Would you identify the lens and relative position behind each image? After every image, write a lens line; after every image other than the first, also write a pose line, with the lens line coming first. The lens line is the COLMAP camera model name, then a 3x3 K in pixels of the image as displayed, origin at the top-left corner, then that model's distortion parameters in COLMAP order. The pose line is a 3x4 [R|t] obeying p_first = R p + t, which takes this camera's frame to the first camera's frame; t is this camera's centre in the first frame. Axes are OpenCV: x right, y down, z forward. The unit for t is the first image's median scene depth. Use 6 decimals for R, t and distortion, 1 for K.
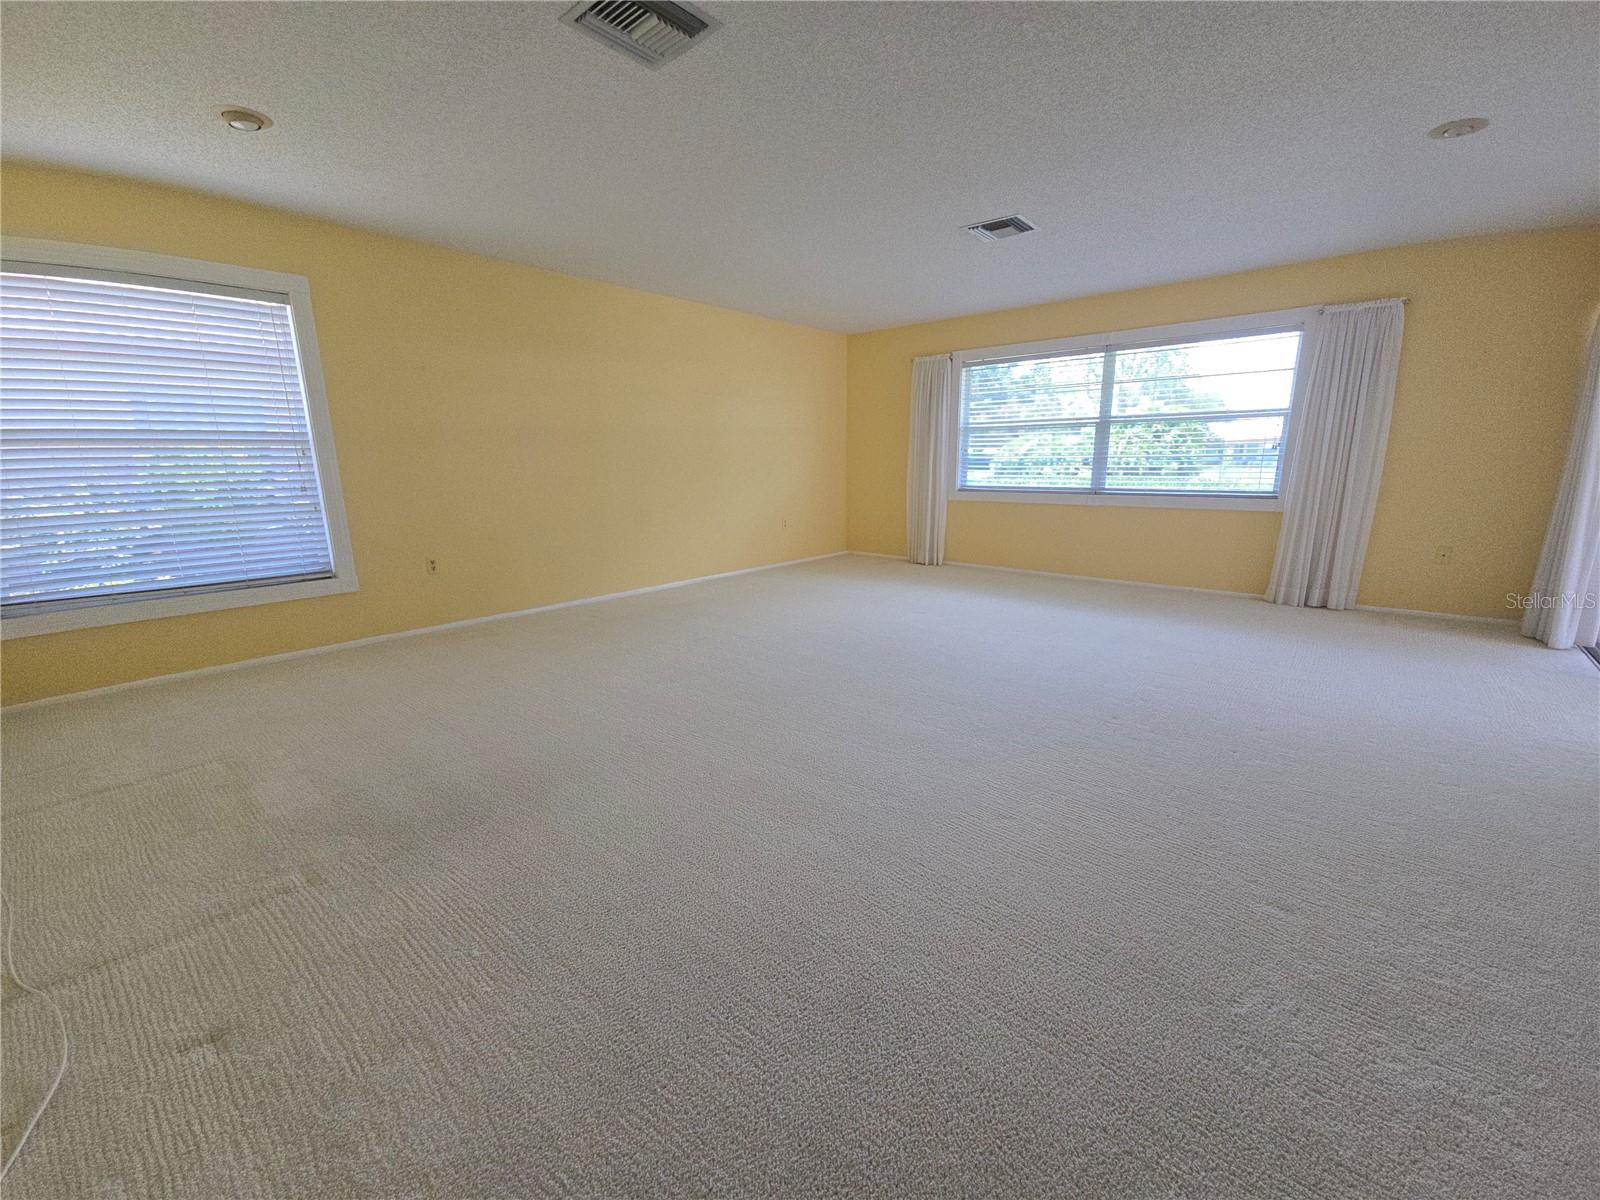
lens RADIAL K [[641.8, 0, 800.0], [0, 641.8, 600.0], [0, 0, 1]] dist [-0.000370, -0.000031]
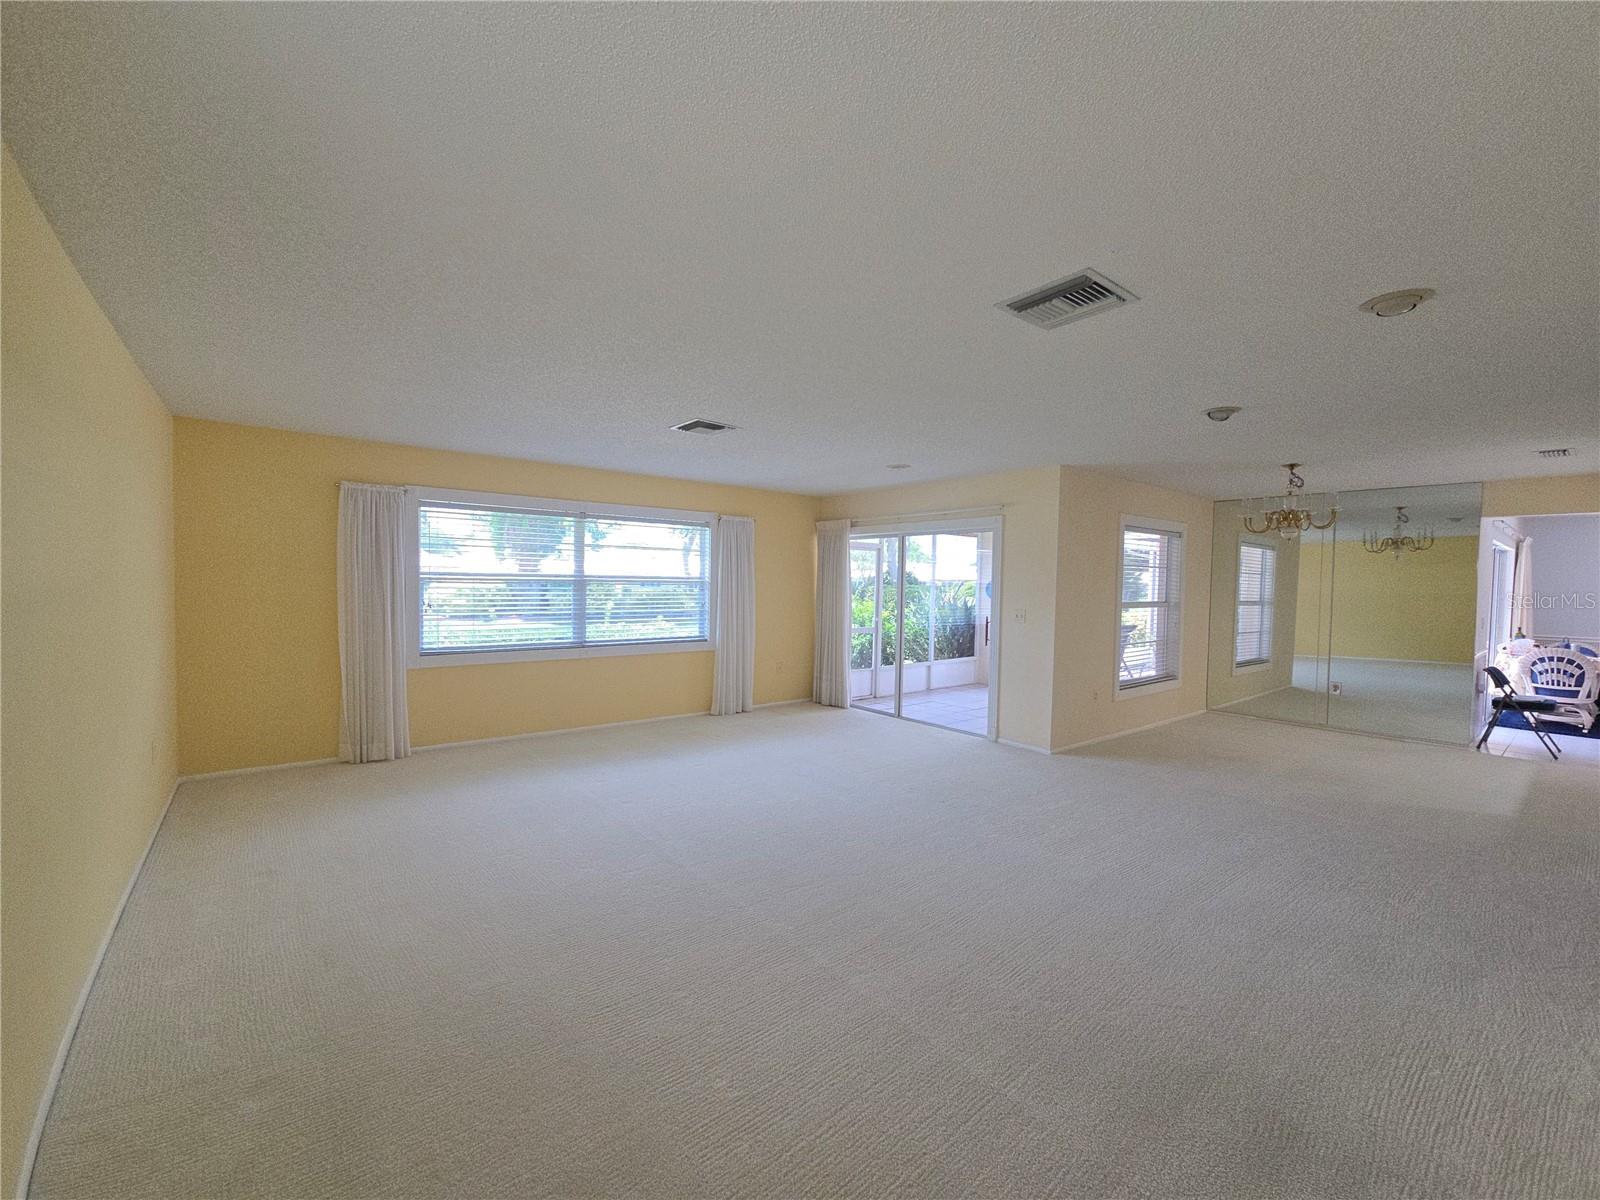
lens RADIAL K [[659.3, 0, 800.0], [0, 659.3, 600.0], [0, 0, 1]] dist [0.000129, -0.000094]
pose [[0.190197, 0.008104, 0.981712, -0.599015], [0.212637, 0.975889, -0.049252, -0.127914], [-0.958442, 0.218116, 0.183888, 0.513008]]
